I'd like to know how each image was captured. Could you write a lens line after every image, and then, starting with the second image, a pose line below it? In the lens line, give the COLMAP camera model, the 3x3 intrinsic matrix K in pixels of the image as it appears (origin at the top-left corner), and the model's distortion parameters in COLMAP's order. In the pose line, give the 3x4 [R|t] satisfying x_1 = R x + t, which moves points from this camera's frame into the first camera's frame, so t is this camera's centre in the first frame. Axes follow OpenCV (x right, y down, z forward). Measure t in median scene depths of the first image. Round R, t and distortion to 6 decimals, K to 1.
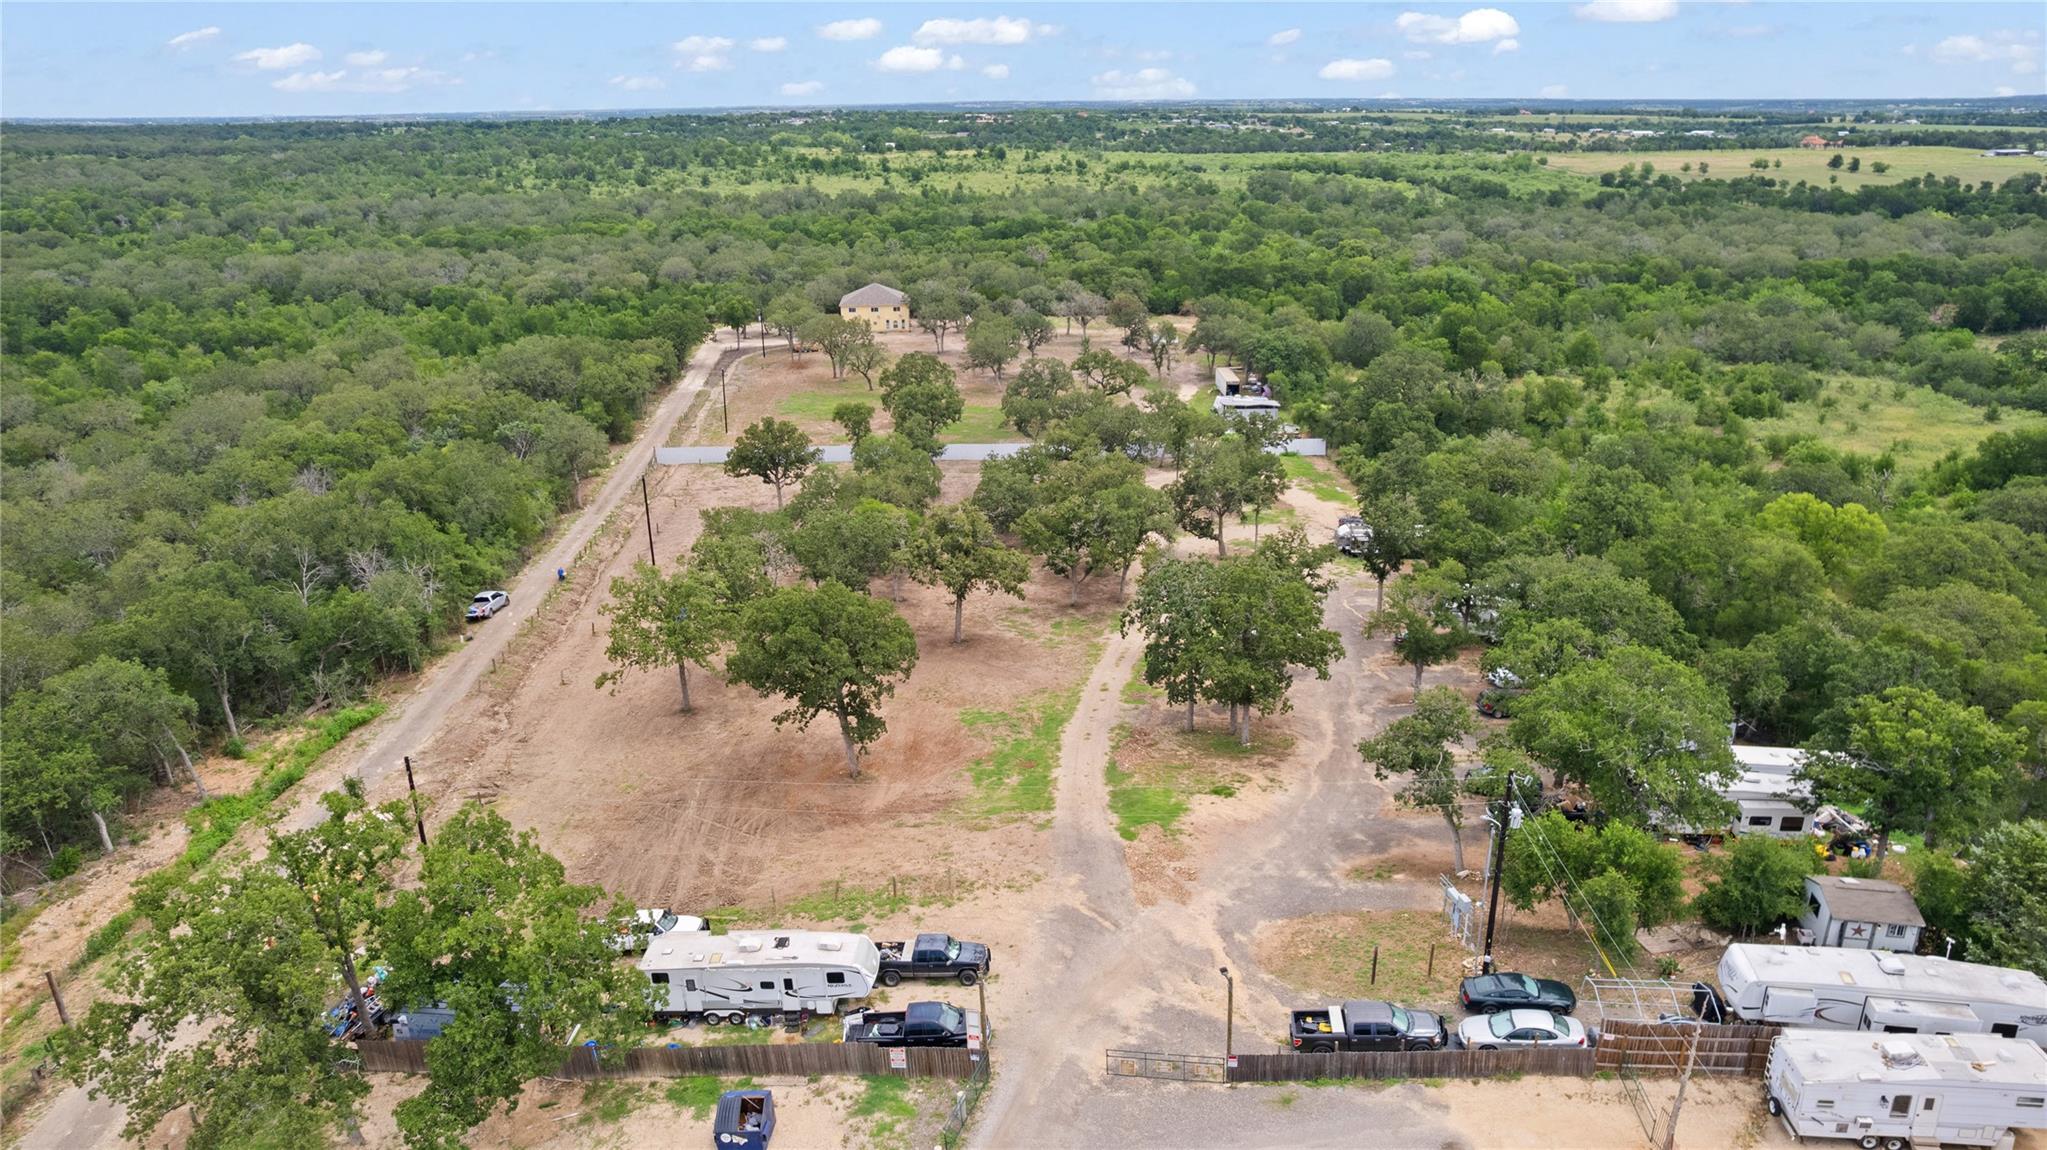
lens RADIAL K [[1340.2, 0, 1028.2], [0, 1340.2, 572.7], [0, 0, 1]] dist [-0.086440, 0.082391]
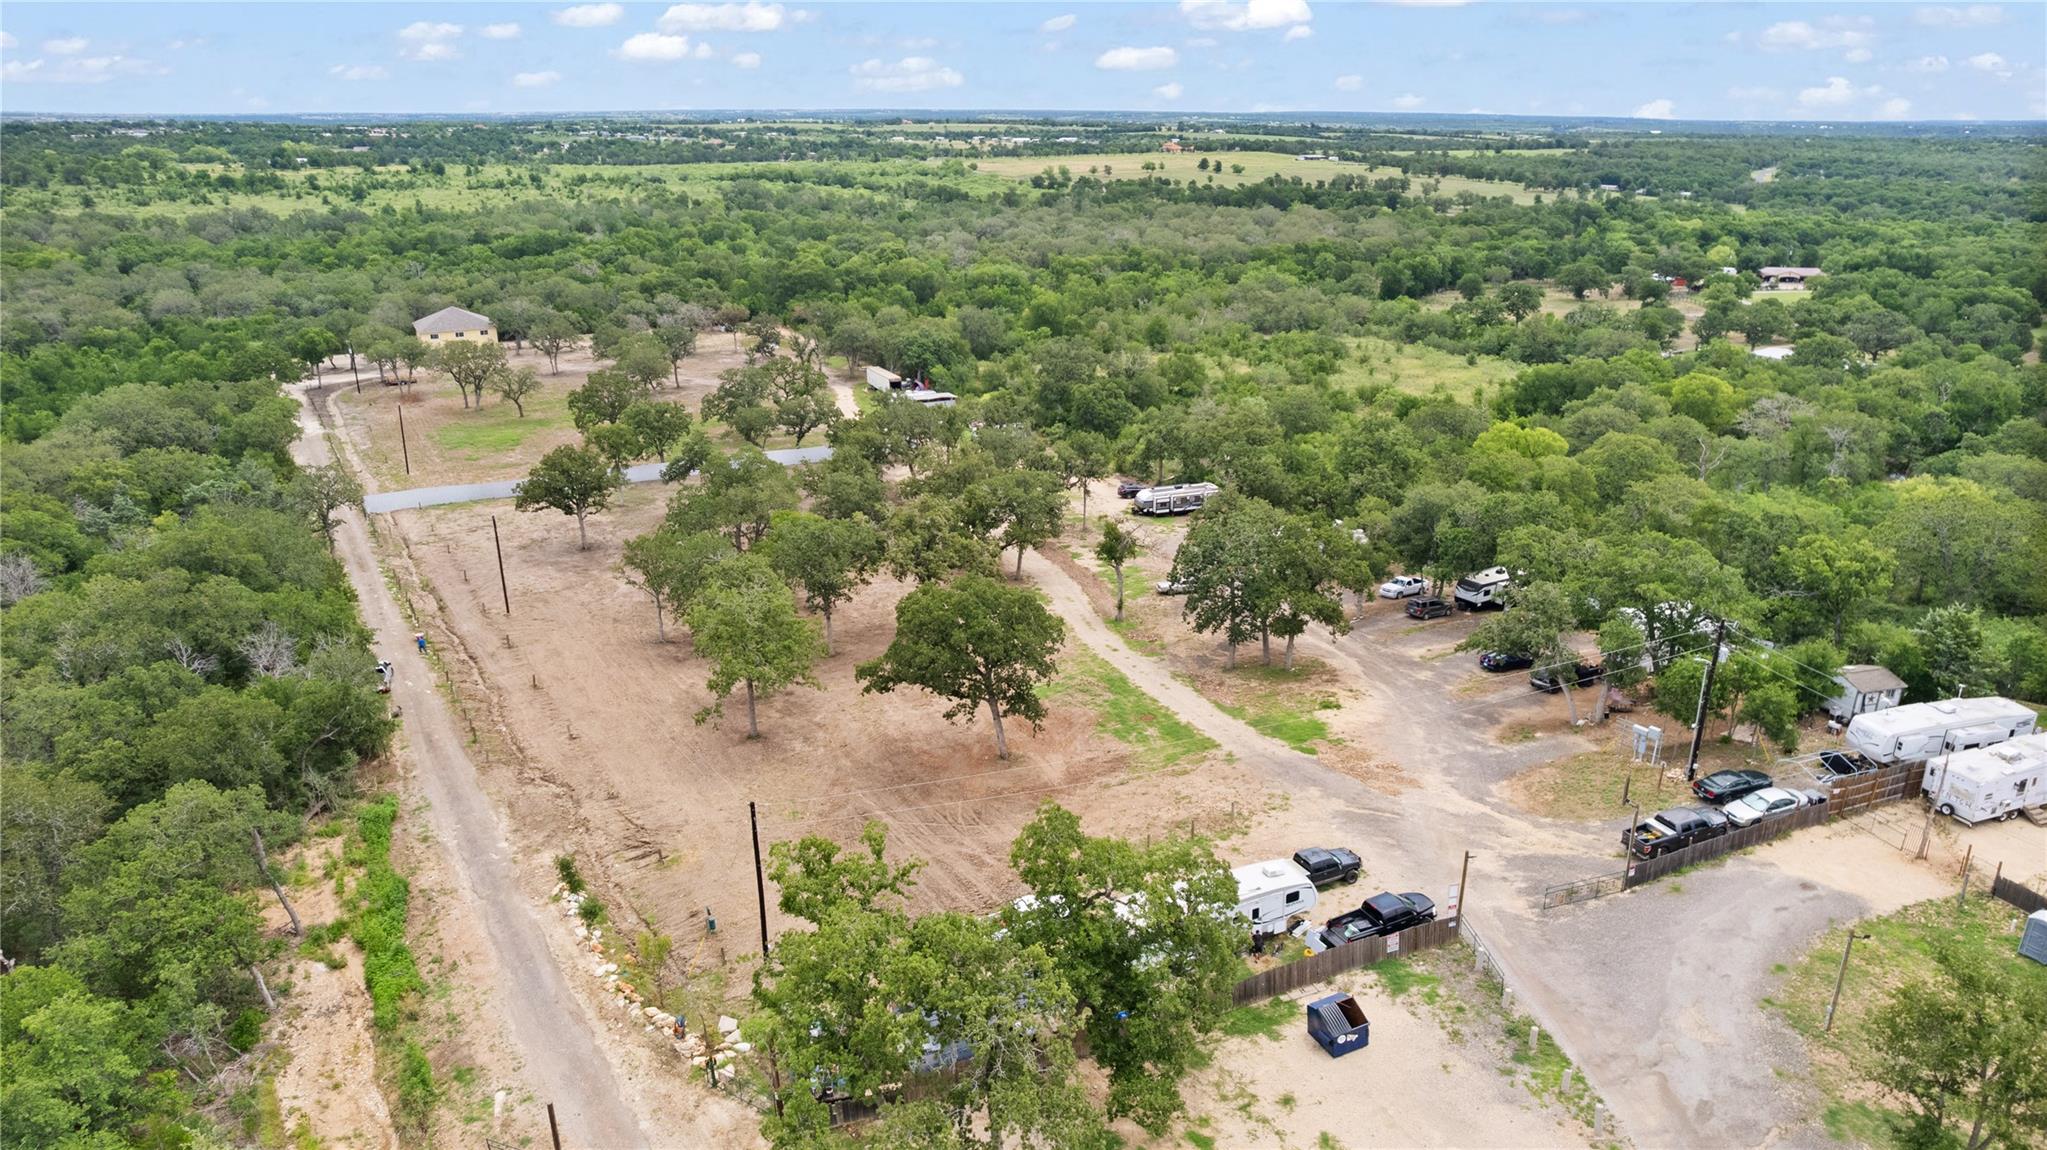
lens RADIAL K [[1301.1, 0, 1023.5], [0, 1301.1, 575.0], [0, 0, 1]] dist [-0.080304, 0.073046]
pose [[0.904528, -0.132052, 0.405453, -0.076320], [0.130750, 0.990929, 0.031046, -0.002886], [-0.405875, 0.024931, 0.913588, 0.008810]]
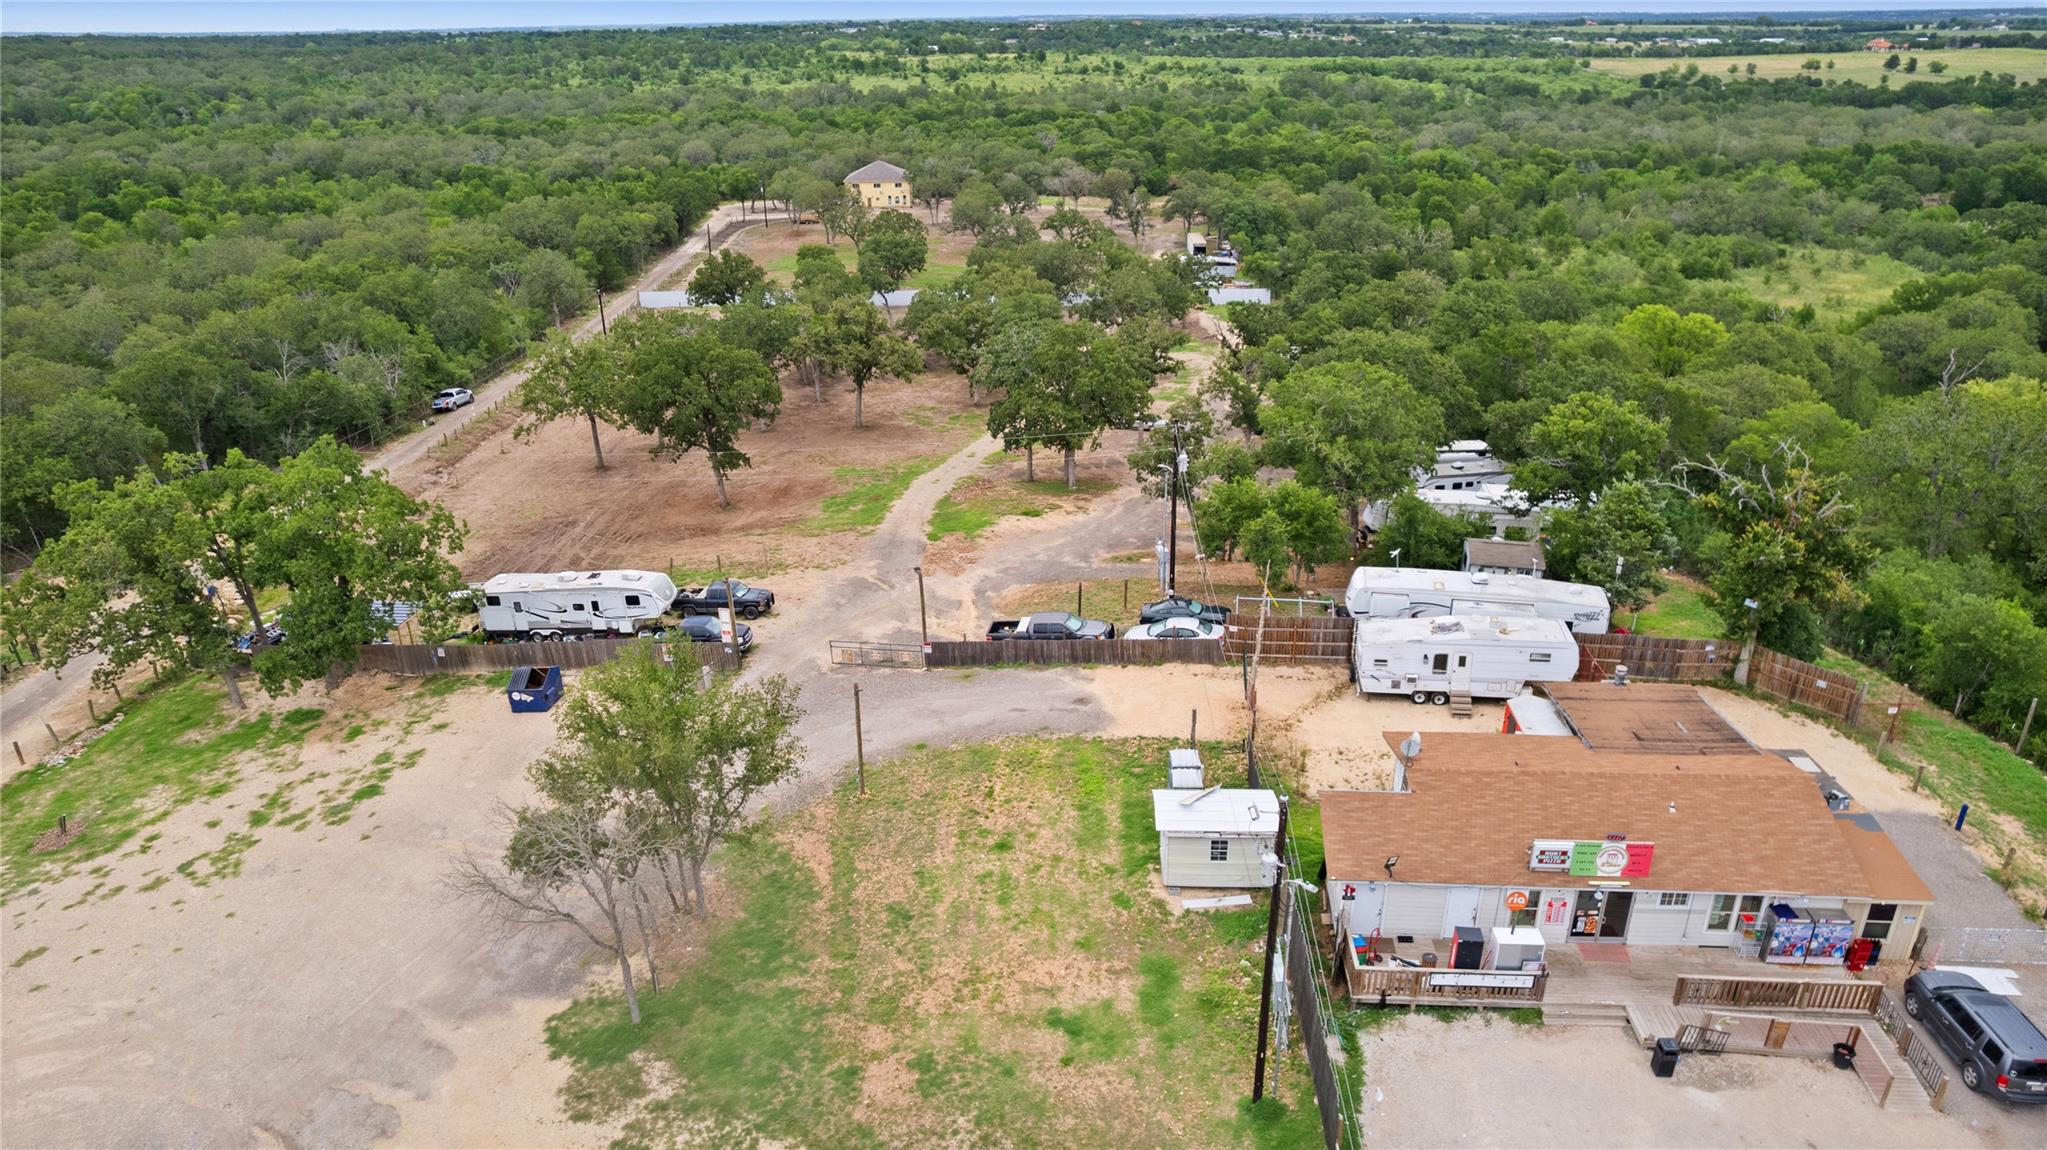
lens RADIAL K [[1326.6, 0, 1029.0], [0, 1326.6, 564.2], [0, 0, 1]] dist [-0.096945, 0.096546]
pose [[0.998996, 0.016100, -0.041805, 0.026723], [-0.013724, 0.998308, 0.056500, 0.020088], [0.042644, -0.055870, 0.997527, -0.017941]]
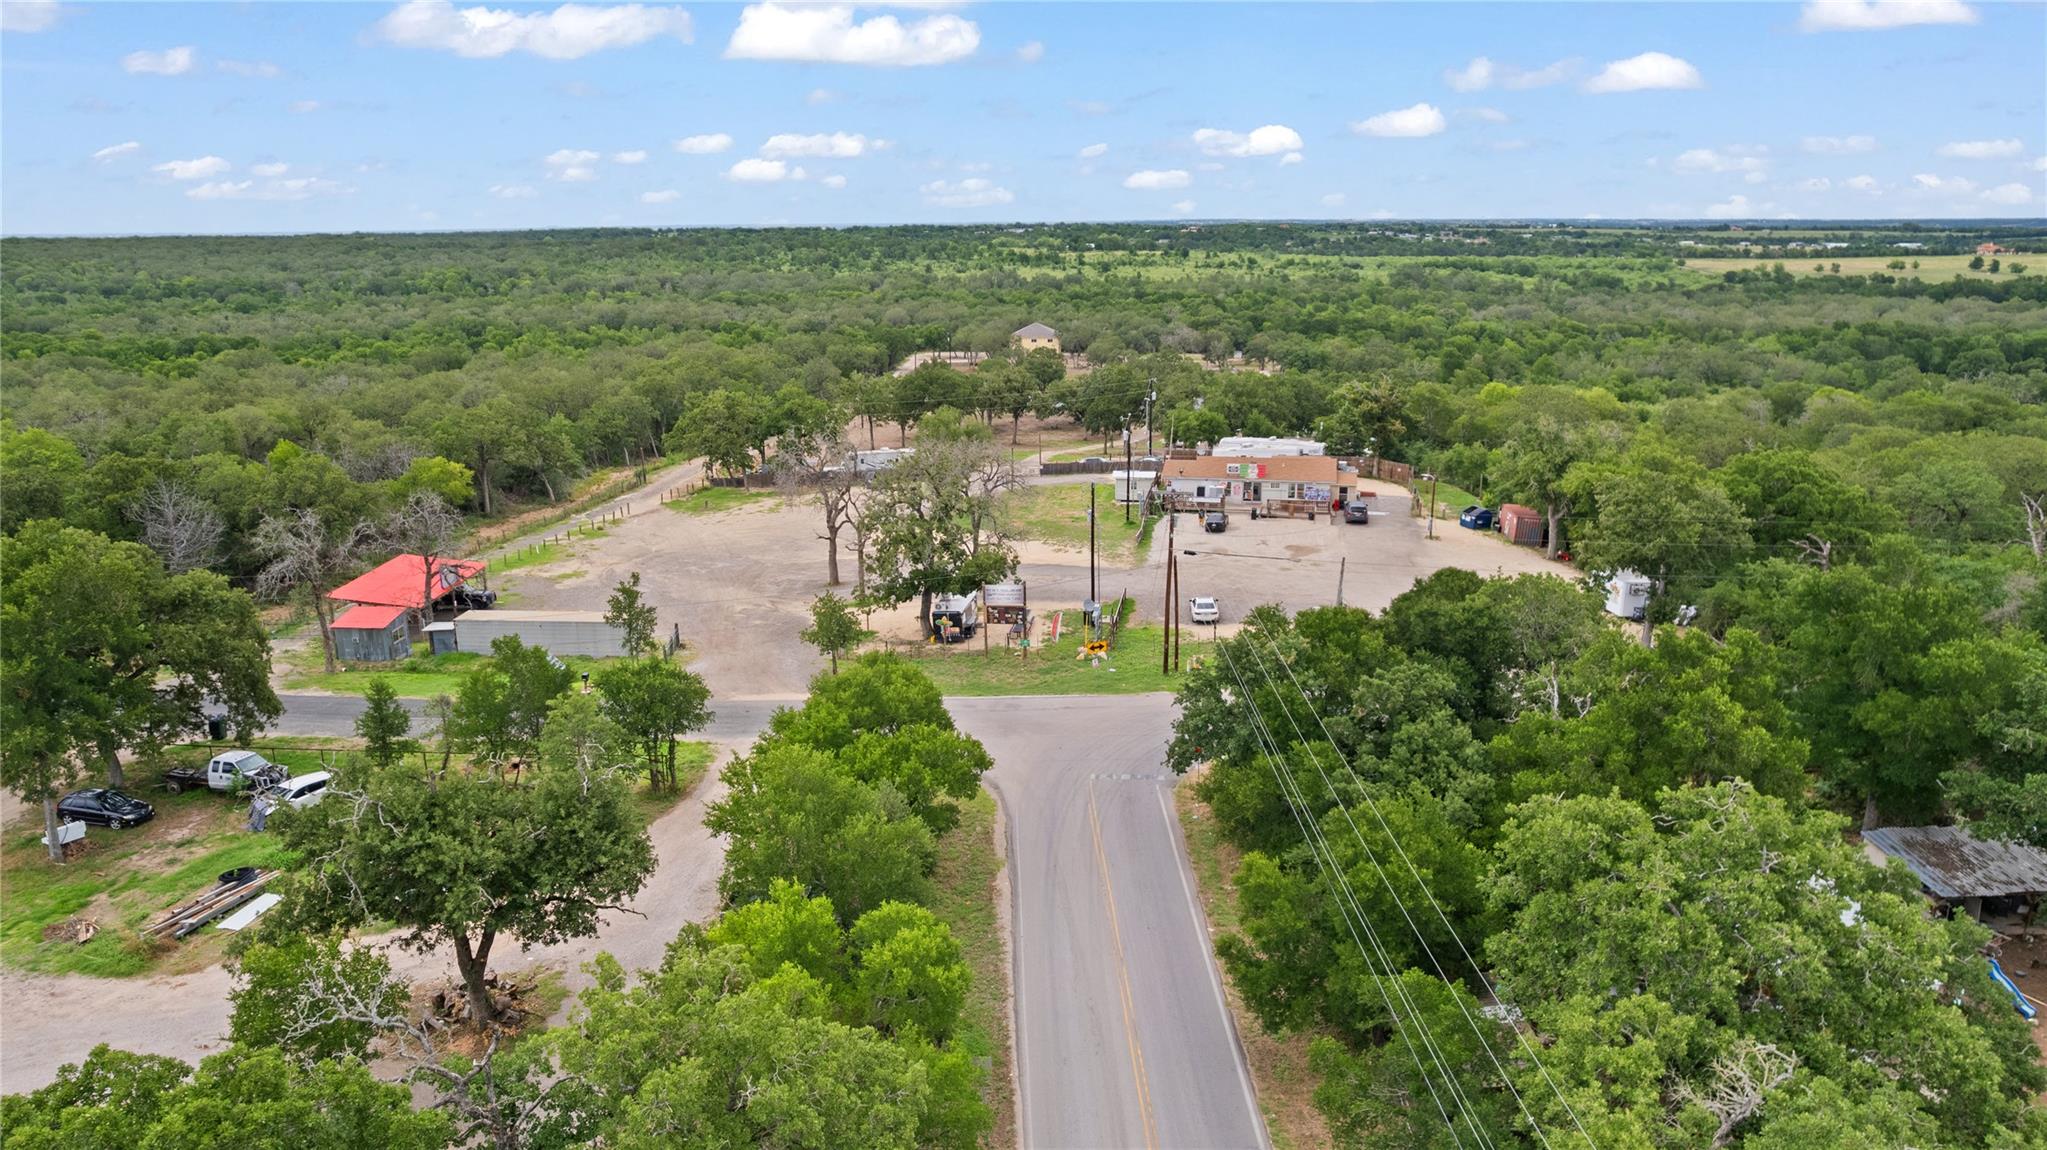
lens RADIAL K [[1326.6, 0, 1029.0], [0, 1326.6, 564.2], [0, 0, 1]] dist [-0.096945, 0.096546]
pose [[0.986770, 0.042971, -0.156329, 0.053252], [-0.056067, 0.995189, -0.080351, 0.073689], [0.152124, 0.088052, 0.984431, -0.164919]]
